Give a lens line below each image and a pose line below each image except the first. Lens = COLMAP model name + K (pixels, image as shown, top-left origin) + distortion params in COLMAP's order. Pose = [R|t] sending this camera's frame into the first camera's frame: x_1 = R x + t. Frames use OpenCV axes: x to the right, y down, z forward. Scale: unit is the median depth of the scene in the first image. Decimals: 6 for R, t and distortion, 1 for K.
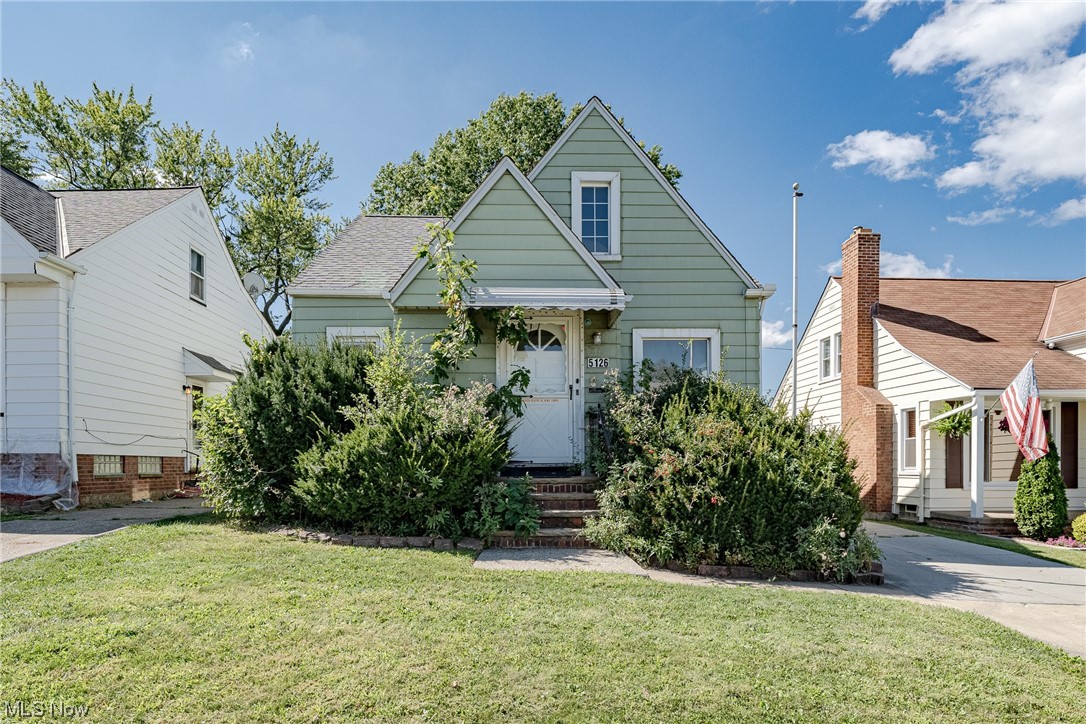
lens RADIAL K [[479.5, 0, 542.9], [0, 479.5, 384.3], [0, 0, 1]] dist [-0.000527, 0.000055]
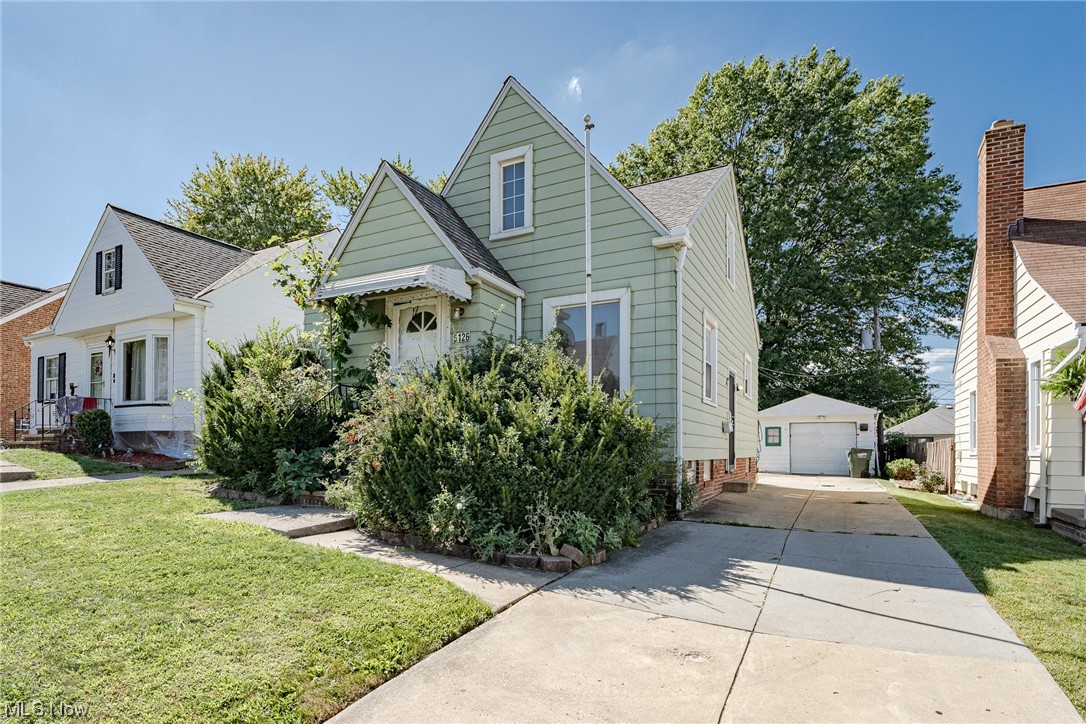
lens RADIAL K [[472.7, 0, 605.1], [0, 472.7, 366.9], [0, 0, 1]] dist [-0.013162, 0.000005]
pose [[0.910459, -0.060409, -0.409163, 0.670686], [0.059620, 0.998113, -0.014695, 0.043046], [0.409279, -0.011015, 0.912343, 0.165341]]
